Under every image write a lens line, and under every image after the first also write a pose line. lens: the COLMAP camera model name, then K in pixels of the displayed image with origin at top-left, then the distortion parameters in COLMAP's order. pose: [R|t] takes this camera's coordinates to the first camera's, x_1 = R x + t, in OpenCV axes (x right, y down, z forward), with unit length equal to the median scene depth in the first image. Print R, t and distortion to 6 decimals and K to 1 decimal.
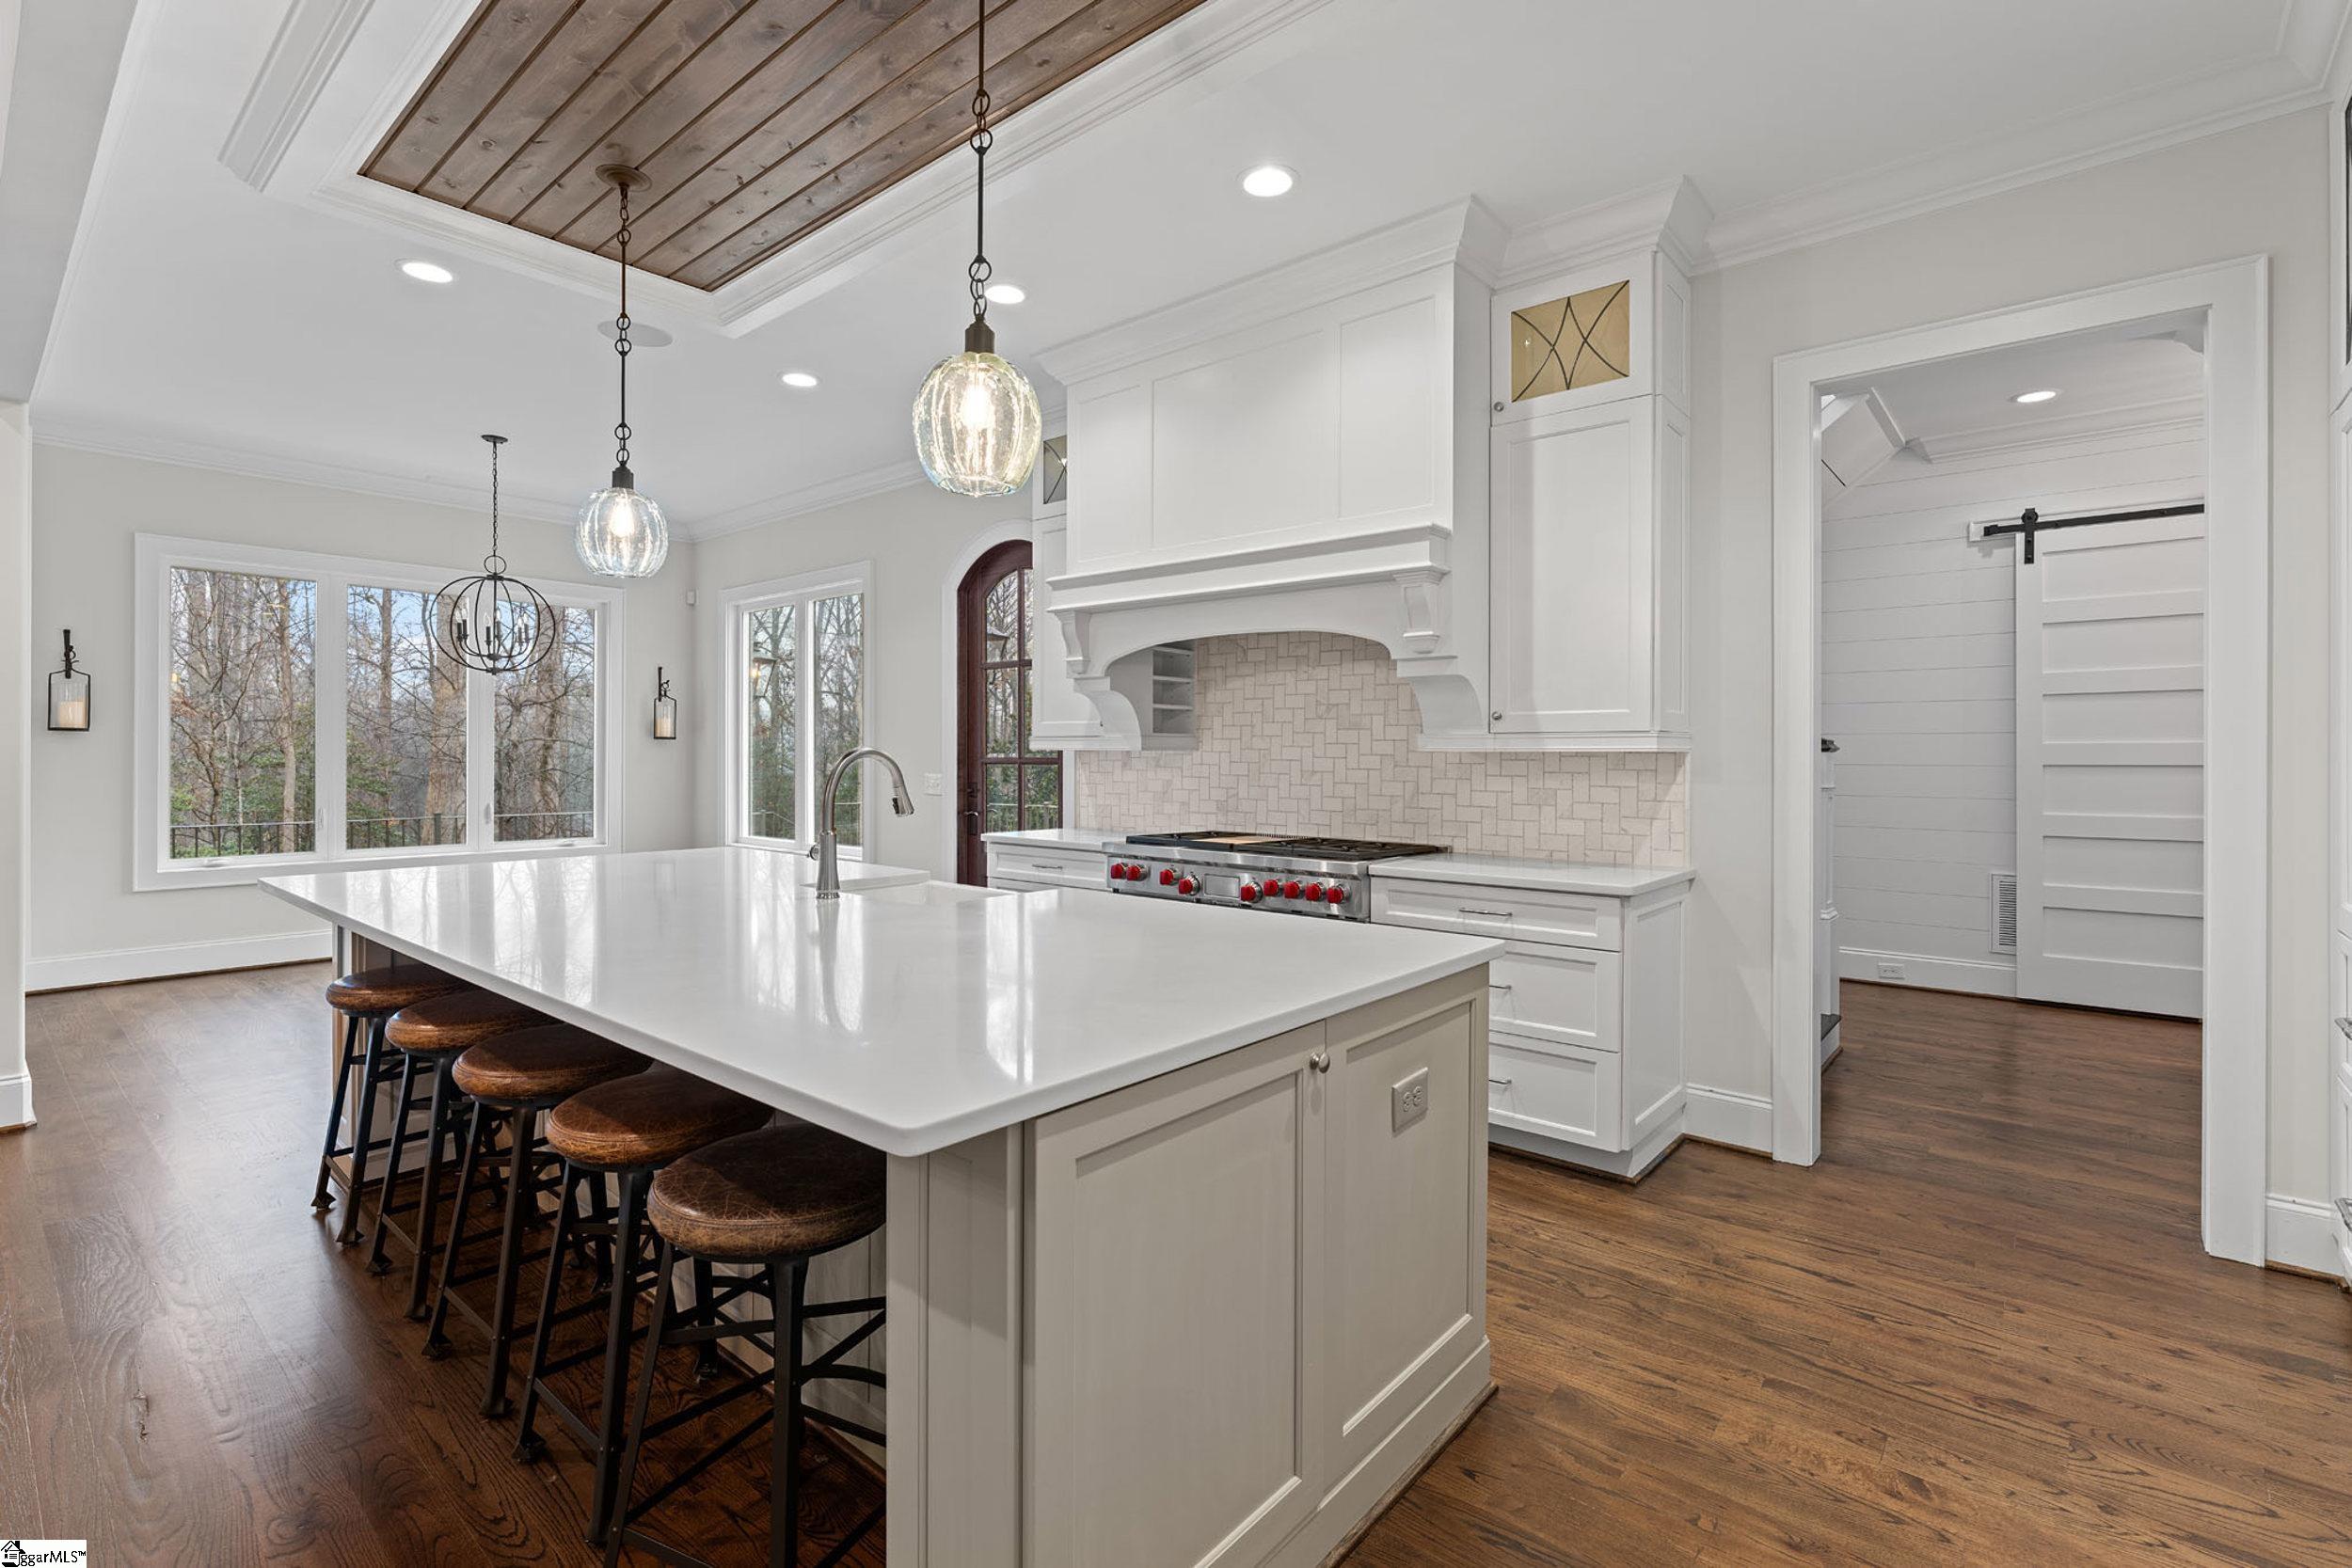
lens RADIAL K [[1070.0, 0, 1159.2], [0, 1070.0, 750.0], [0, 0, 1]] dist [0.003781, 0.000139]
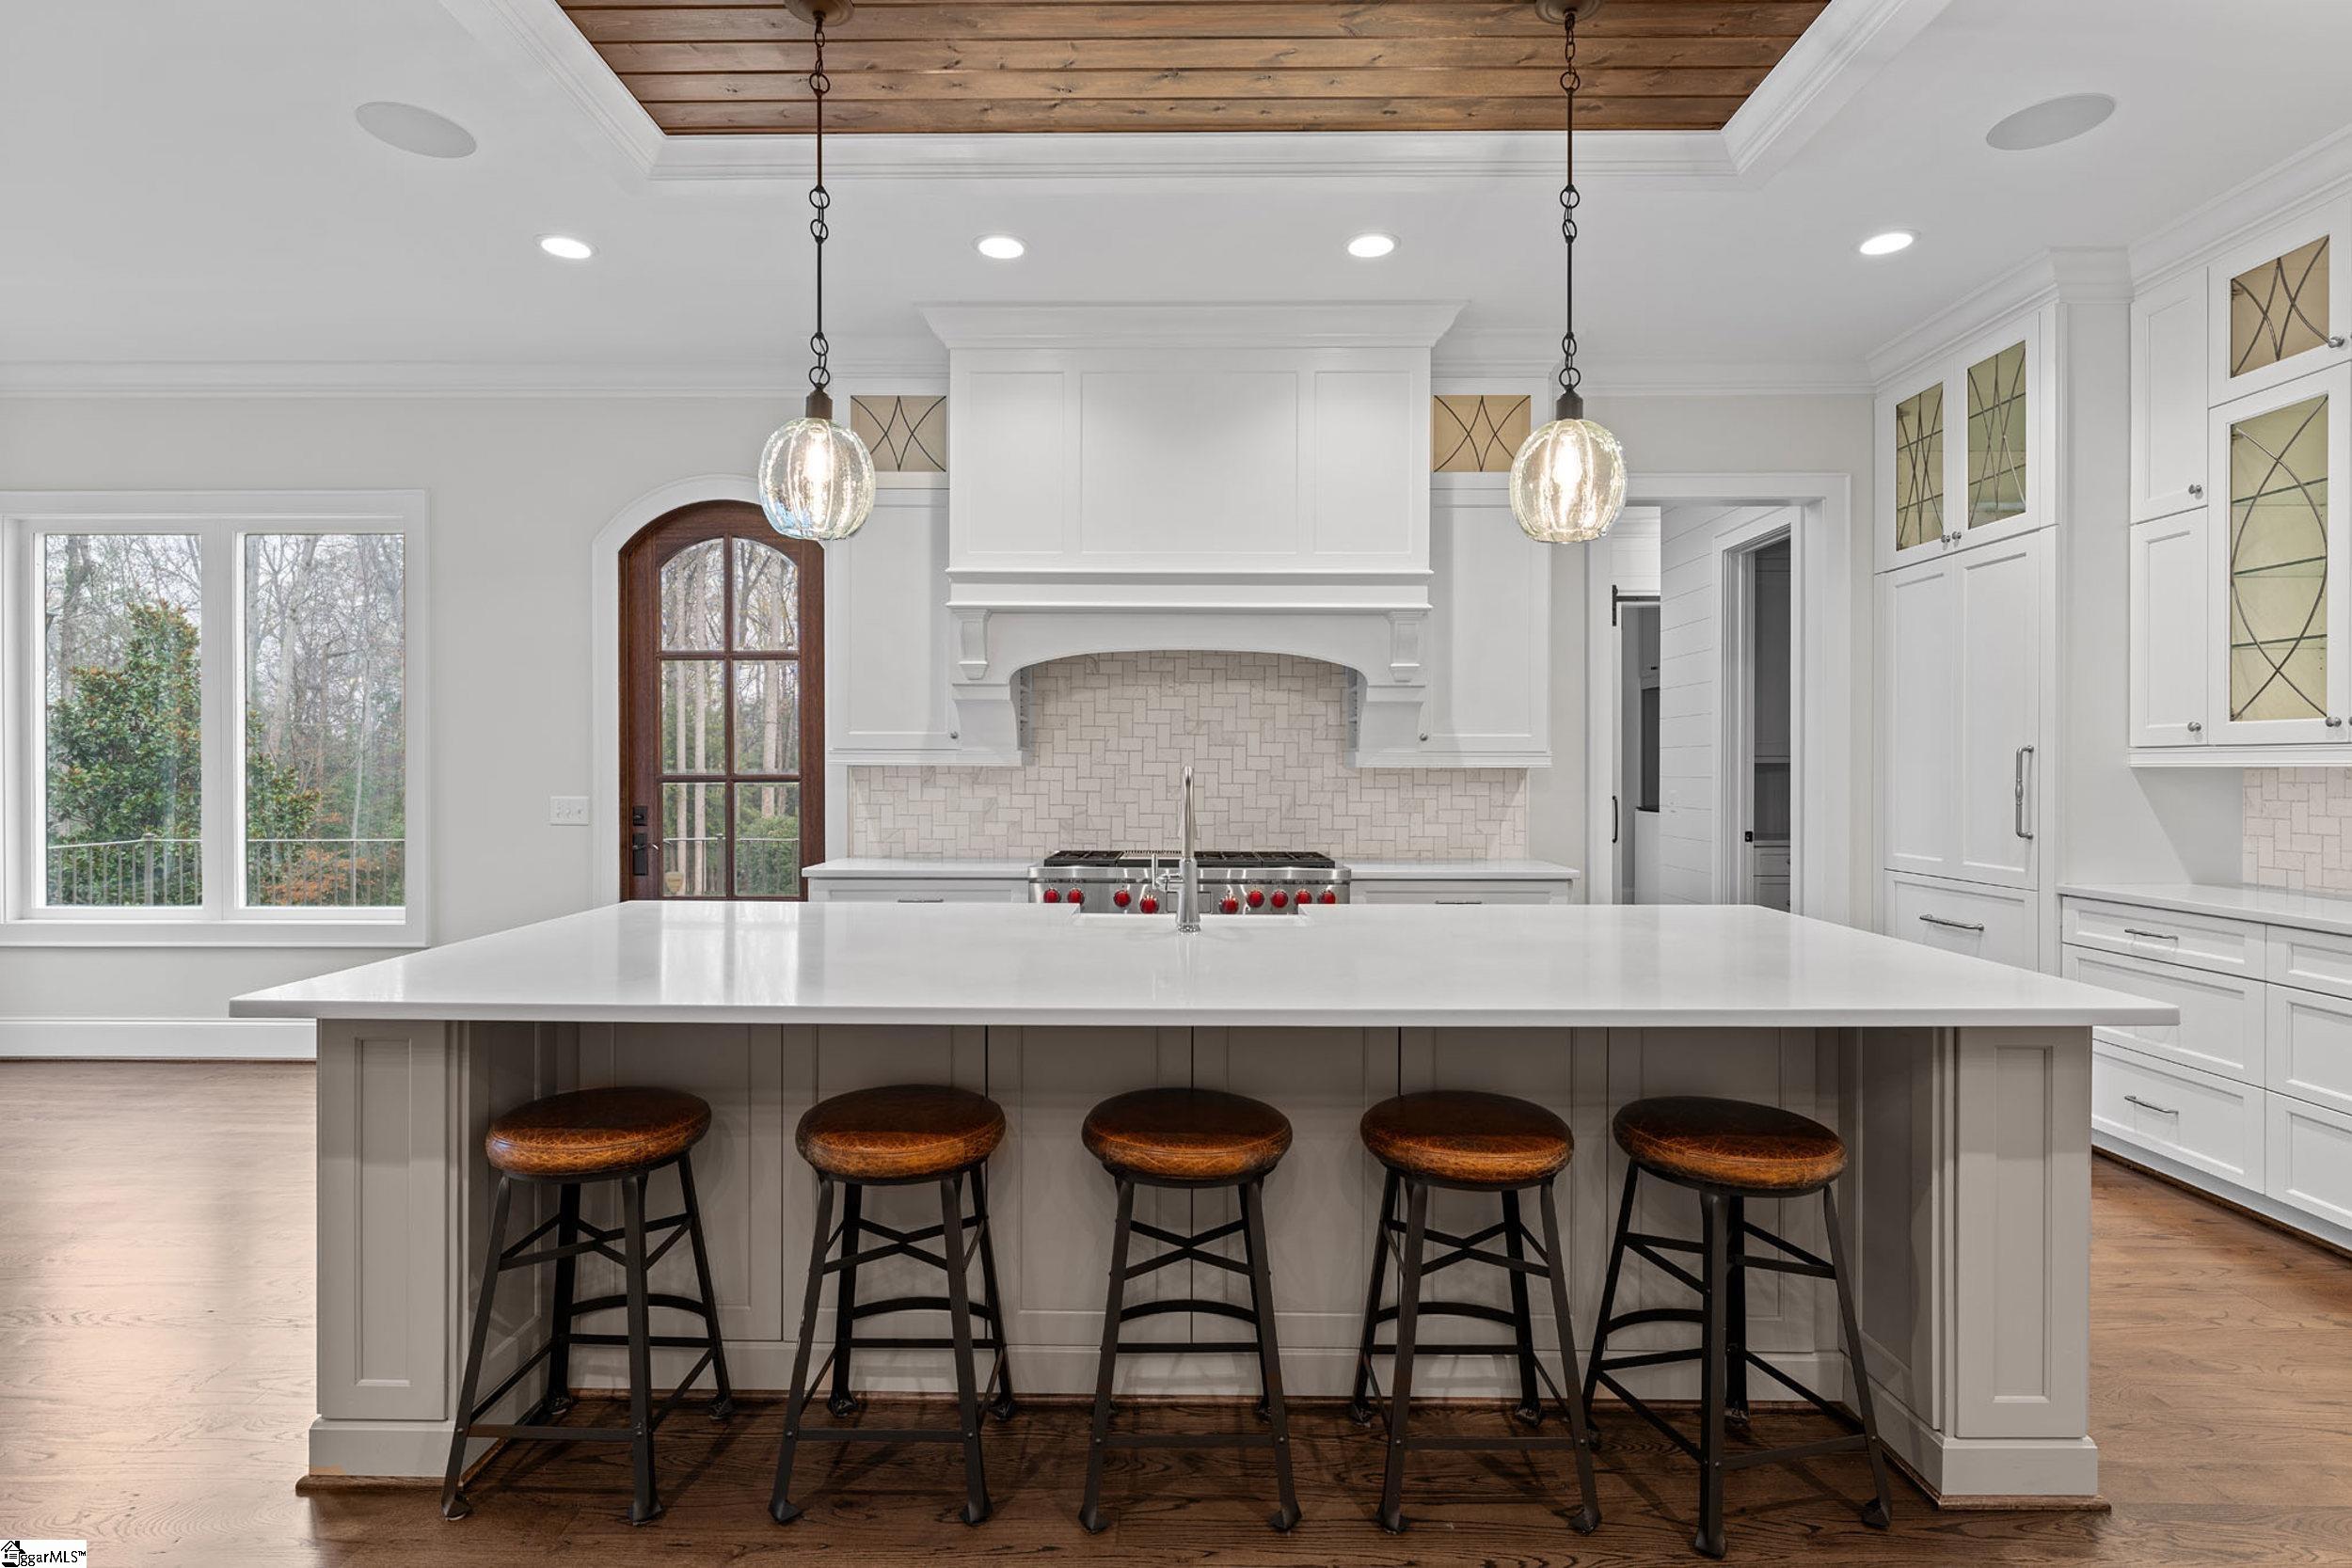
lens RADIAL K [[1207.1, 0, 1166.9], [0, 1207.1, 781.4], [0, 0, 1]] dist [-0.006843, -0.000208]
pose [[0.767536, -0.006010, 0.640978, -0.646110], [-0.002392, 0.999922, 0.012239, 0.001317], [-0.641002, -0.010927, 0.767462, 0.139929]]
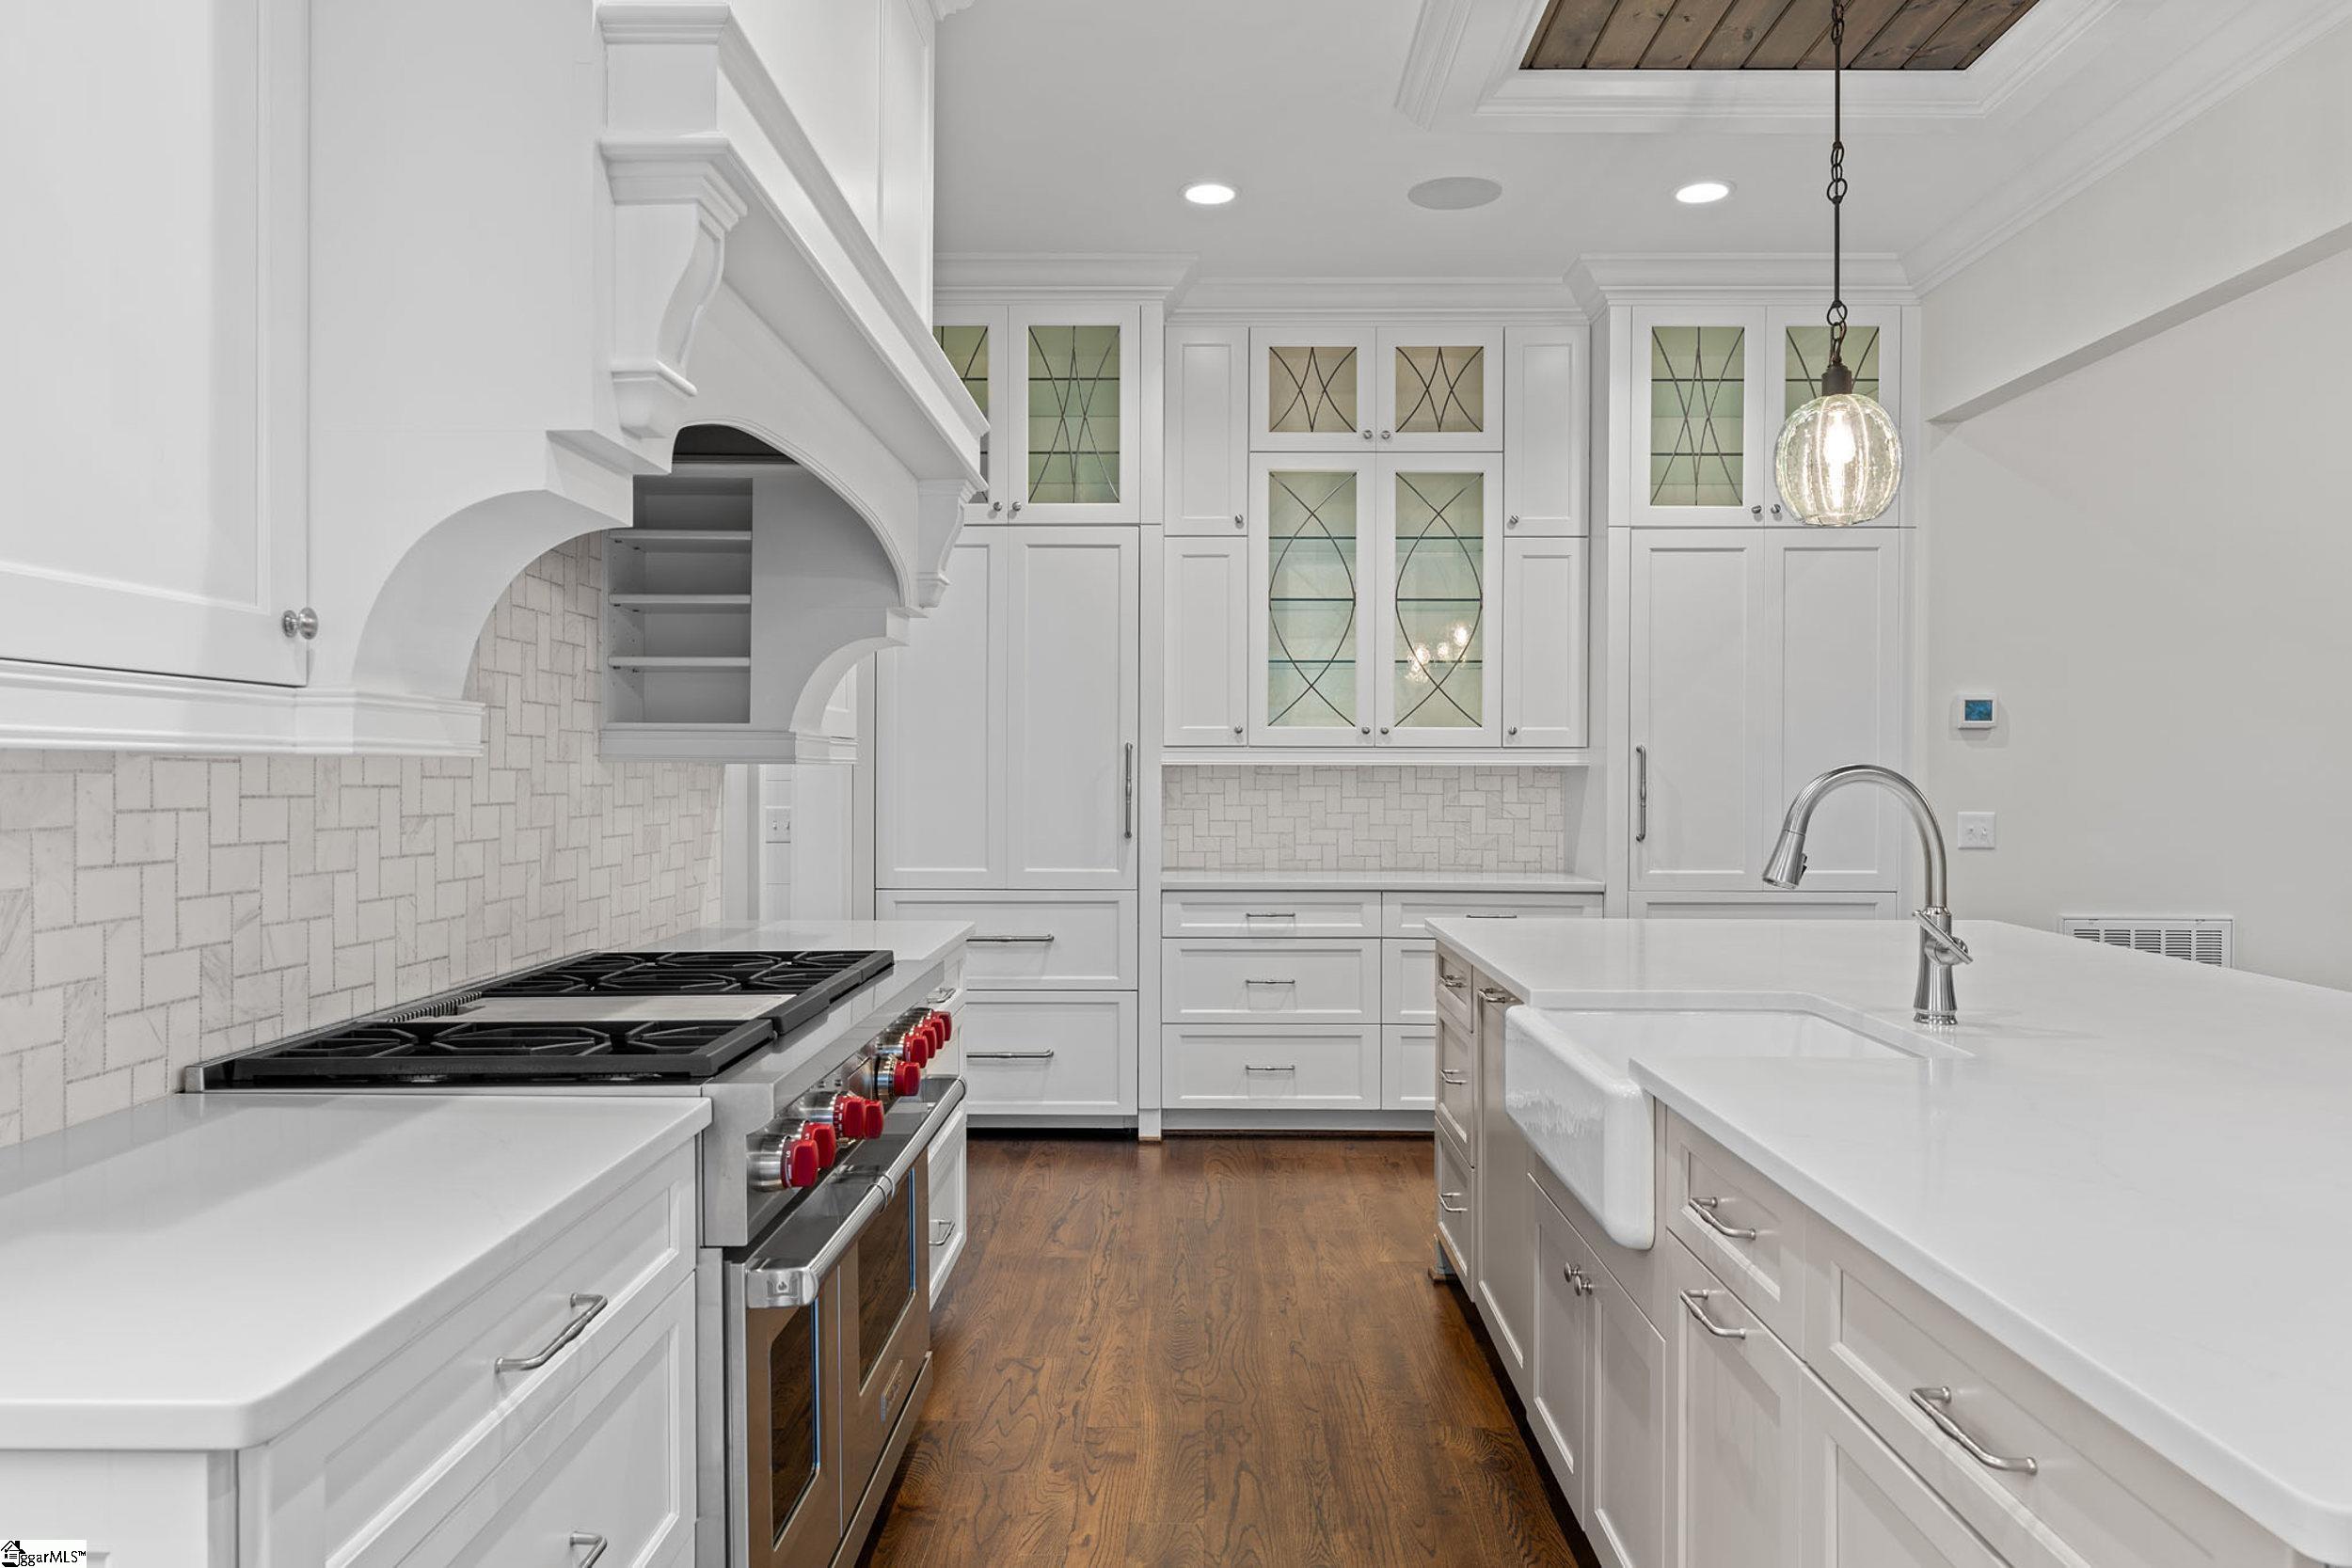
lens RADIAL K [[1561.2, 0, 1170.3], [0, 1561.2, 780.6], [0, 0, 1]] dist [0.002220, -0.000509]
pose [[-0.641889, -0.008745, 0.766747, -0.455353], [-0.004671, 0.999961, 0.007494, 0.003175], [-0.766783, 0.001229, -0.641905, 1.234067]]
